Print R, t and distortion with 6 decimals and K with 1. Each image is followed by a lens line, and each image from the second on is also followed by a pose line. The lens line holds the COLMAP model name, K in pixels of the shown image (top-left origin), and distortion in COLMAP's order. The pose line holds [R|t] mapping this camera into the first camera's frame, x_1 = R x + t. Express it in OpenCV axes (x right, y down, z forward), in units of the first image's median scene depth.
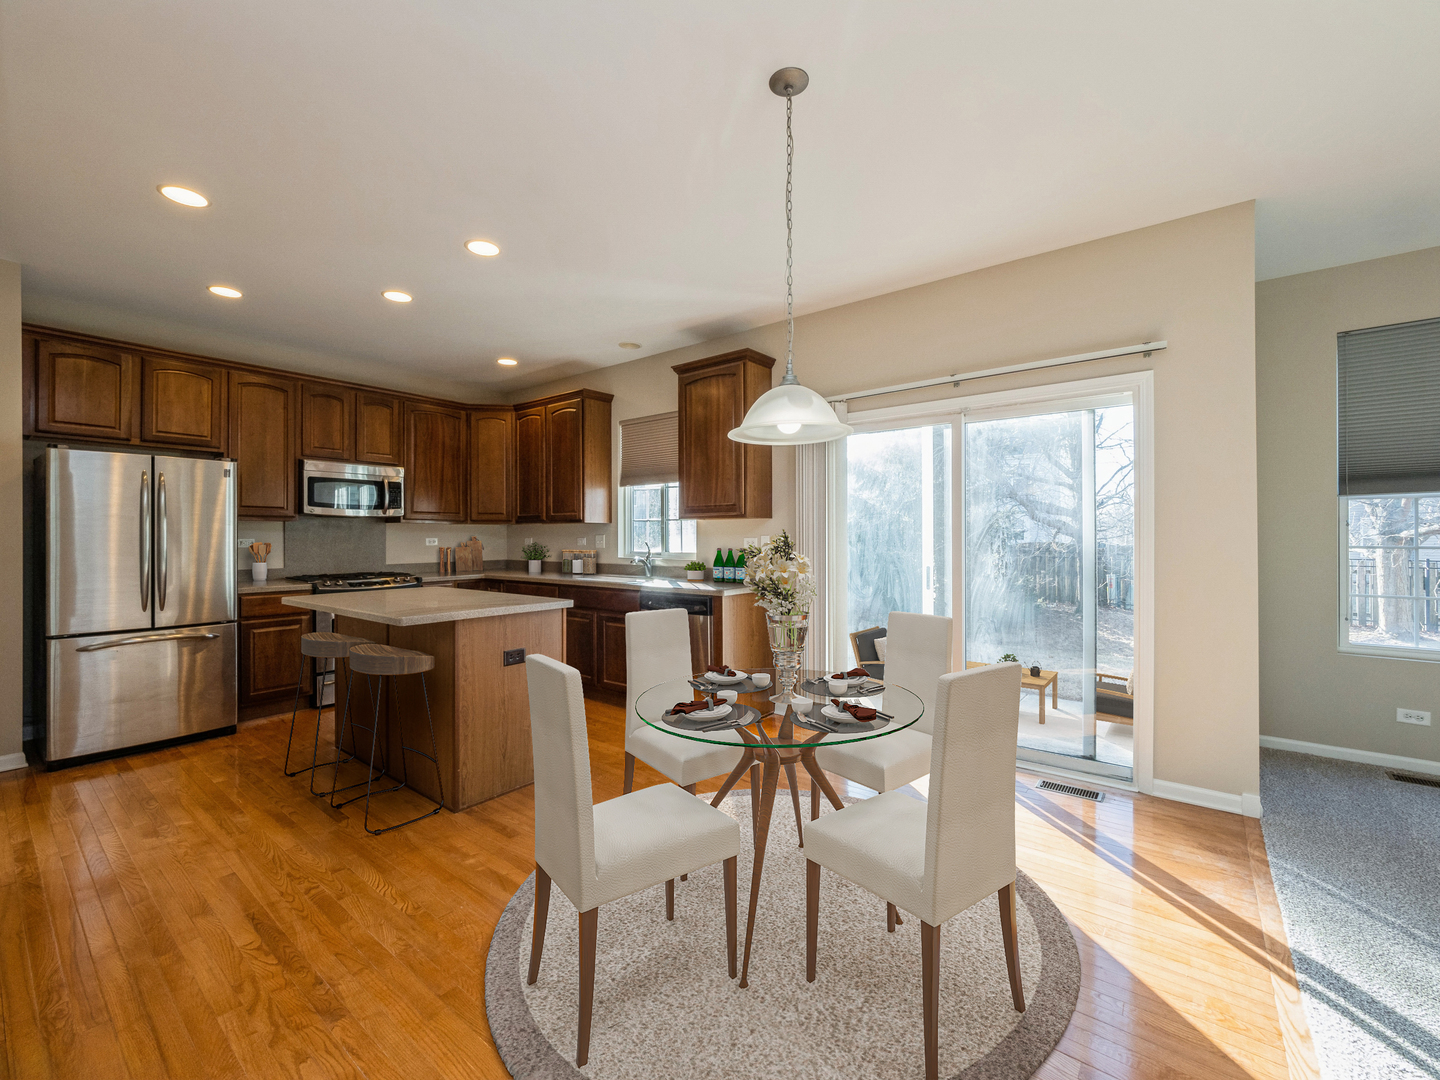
lens RADIAL K [[612.3, 0, 722.5], [0, 612.3, 534.2], [0, 0, 1]] dist [-0.003601, -0.001082]
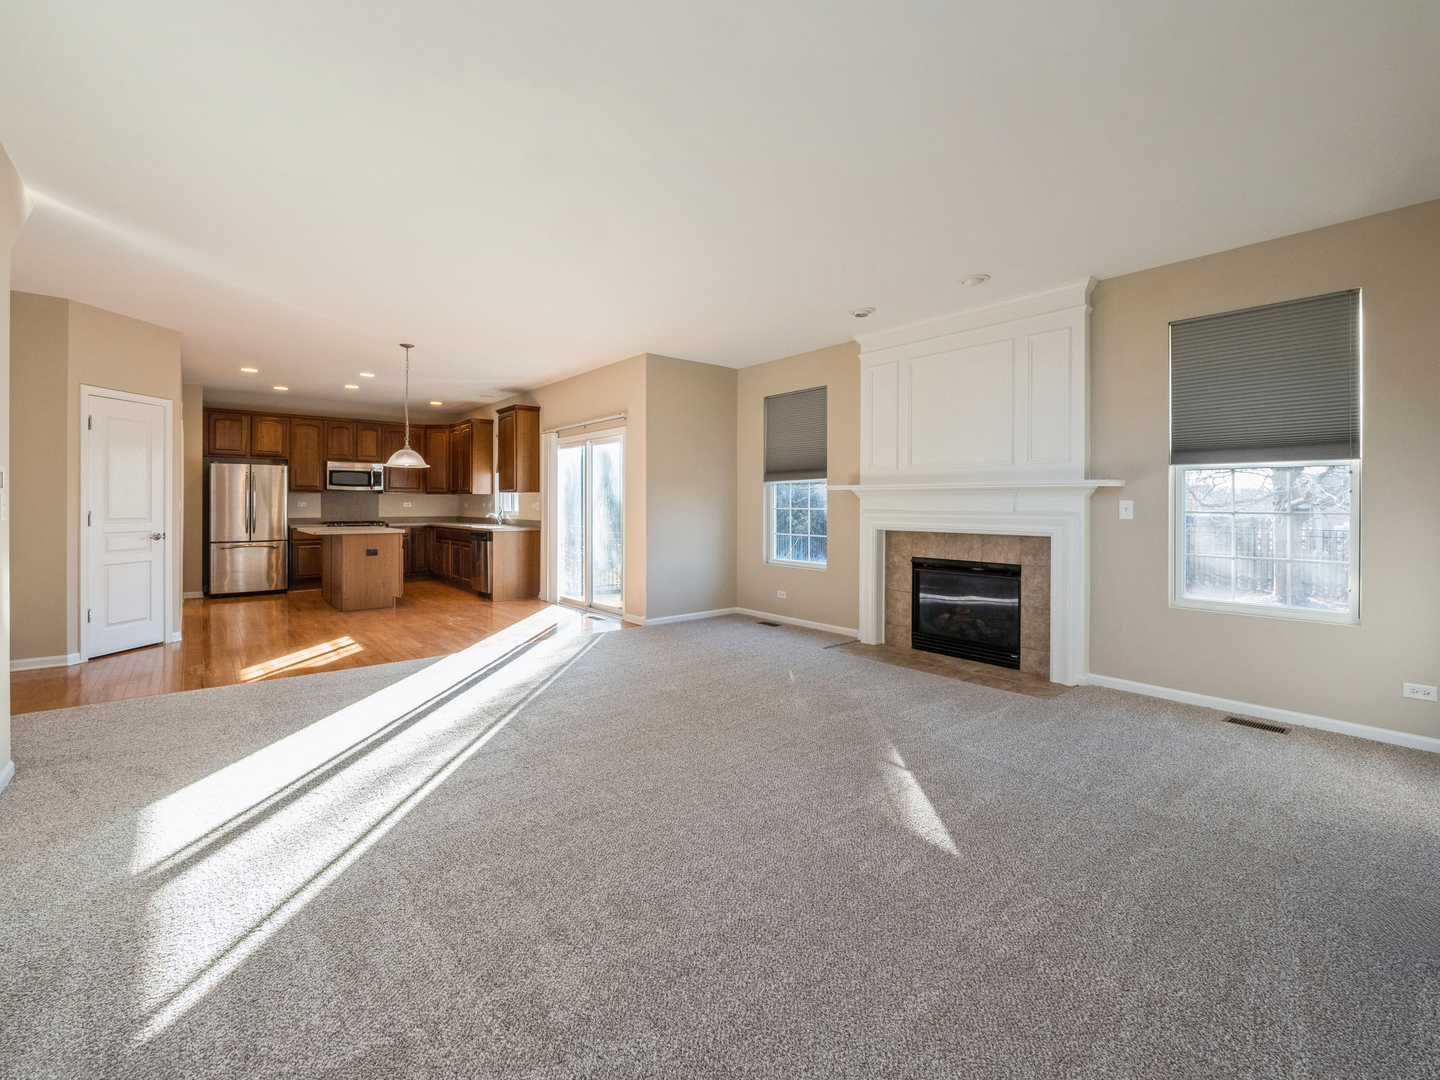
lens RADIAL K [[612.3, 0, 712.5], [0, 612.3, 506.7], [0, 0, 1]] dist [-0.003601, -0.001082]
pose [[0.980844, 0.005660, -0.194710, 0.996107], [-0.003821, 0.999945, 0.009816, -0.001433], [0.194755, -0.008884, 0.980812, -0.746341]]
